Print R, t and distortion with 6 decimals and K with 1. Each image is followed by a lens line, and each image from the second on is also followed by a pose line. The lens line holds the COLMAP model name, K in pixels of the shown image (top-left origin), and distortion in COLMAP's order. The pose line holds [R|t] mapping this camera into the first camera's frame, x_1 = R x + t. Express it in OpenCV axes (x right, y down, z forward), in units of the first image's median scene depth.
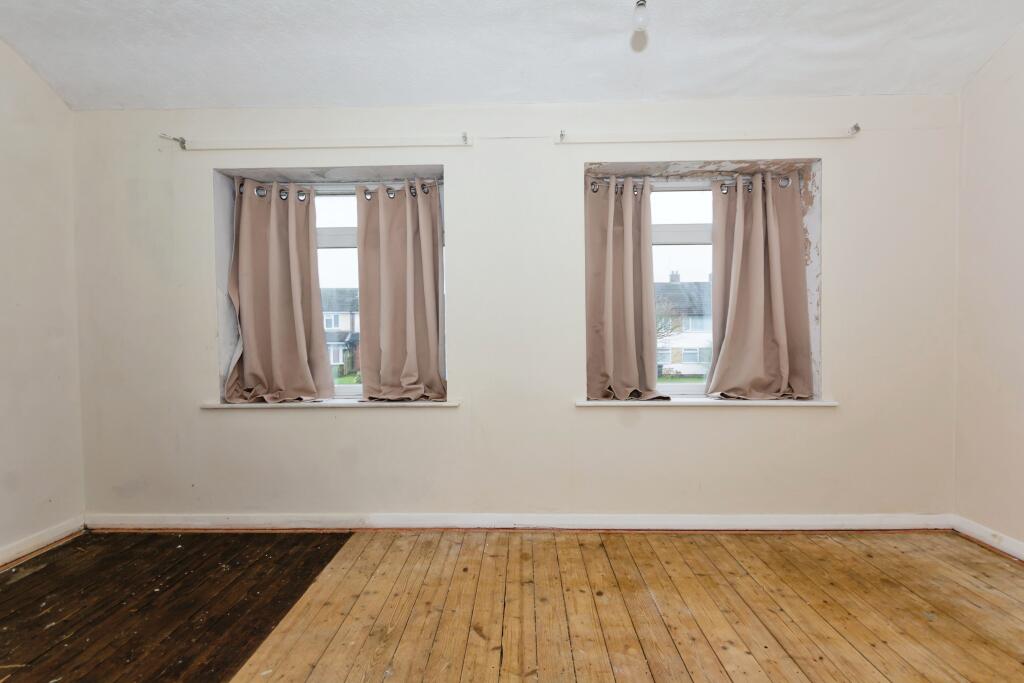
lens RADIAL K [[450.7, 0, 515.8], [0, 450.7, 345.5], [0, 0, 1]] dist [0.001981, -0.000266]
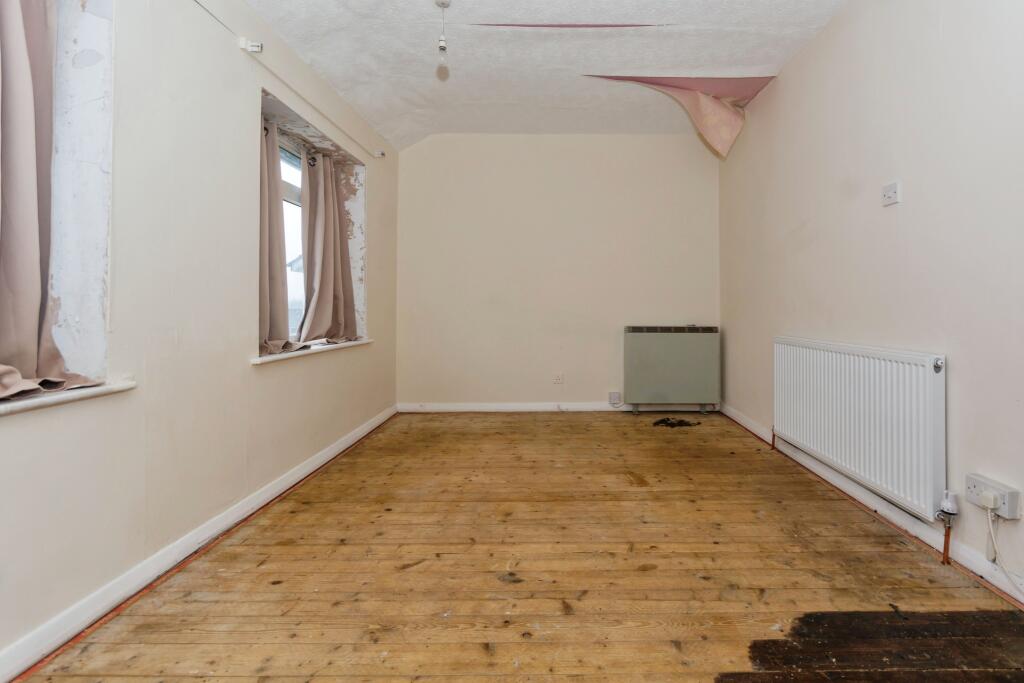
lens RADIAL K [[450.7, 0, 564.7], [0, 450.7, 298.6], [0, 0, 1]] dist [0.001981, -0.000266]
pose [[-0.023462, 0.021389, 0.999496, -0.781850], [0.027069, 0.999418, -0.020752, 0.046925], [-0.999358, 0.026569, -0.024027, 0.464982]]
